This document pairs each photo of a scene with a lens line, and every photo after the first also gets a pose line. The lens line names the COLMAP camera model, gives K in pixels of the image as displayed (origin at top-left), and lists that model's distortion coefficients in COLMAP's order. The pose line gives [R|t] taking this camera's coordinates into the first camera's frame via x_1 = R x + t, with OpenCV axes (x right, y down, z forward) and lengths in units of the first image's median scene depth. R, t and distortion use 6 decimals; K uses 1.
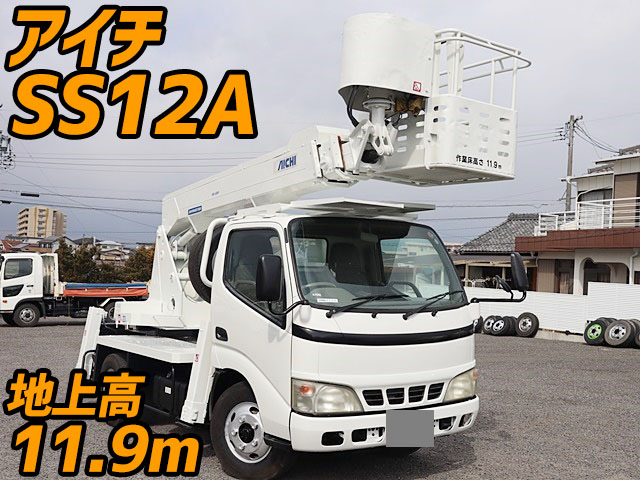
lens RADIAL K [[717.4, 0, 317.7], [0, 717.4, 239.5], [0, 0, 1]] dist [0.000611, 0.000000]
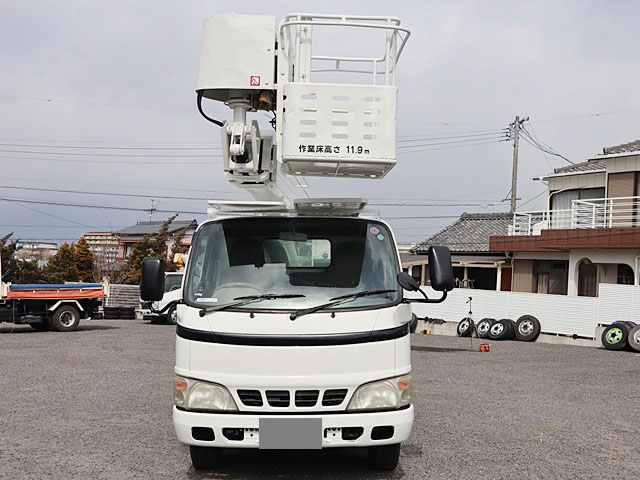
lens RADIAL K [[717.4, 0, 320.8], [0, 717.4, 229.8], [0, 0, 1]] dist [0.000611, 0.000000]
pose [[0.988117, 0.013534, 0.153108, -0.120963], [-0.011482, 0.999832, -0.014278, 0.004945], [-0.153276, 0.012350, 0.988106, 0.096037]]
